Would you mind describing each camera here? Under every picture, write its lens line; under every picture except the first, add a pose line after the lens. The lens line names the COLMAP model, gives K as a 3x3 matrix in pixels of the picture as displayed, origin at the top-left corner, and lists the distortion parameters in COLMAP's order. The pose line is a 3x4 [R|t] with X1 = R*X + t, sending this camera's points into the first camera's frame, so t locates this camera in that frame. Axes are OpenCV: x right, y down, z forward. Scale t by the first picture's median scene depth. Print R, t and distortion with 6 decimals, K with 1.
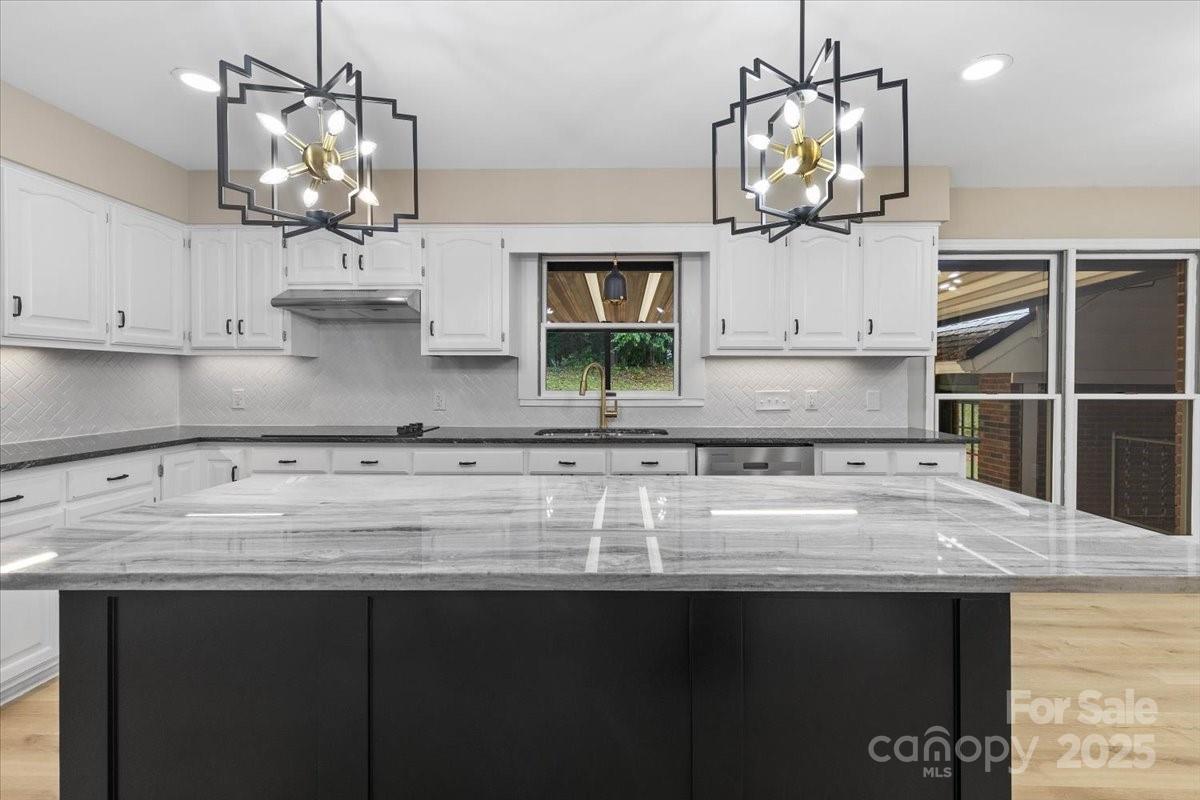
lens RADIAL K [[536.2, 0, 616.4], [0, 536.2, 386.0], [0, 0, 1]] dist [0.001544, 0.000373]
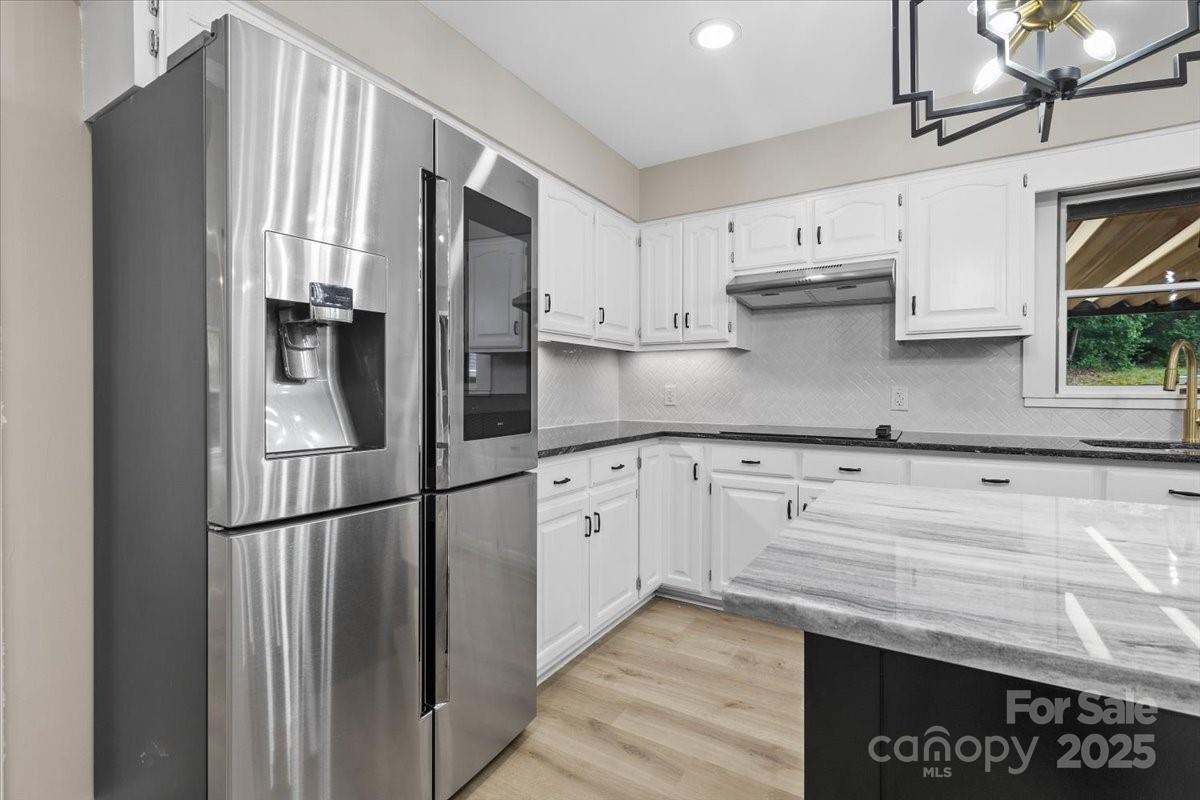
lens RADIAL K [[535.7, 0, 610.1], [0, 535.7, 395.7], [0, 0, 1]] dist [0.004202, 0.000063]
pose [[0.865573, 0.004181, -0.500765, -0.332051], [-0.005261, 0.999986, -0.000746, 0.028153], [0.500755, 0.003280, 0.865583, 0.090258]]
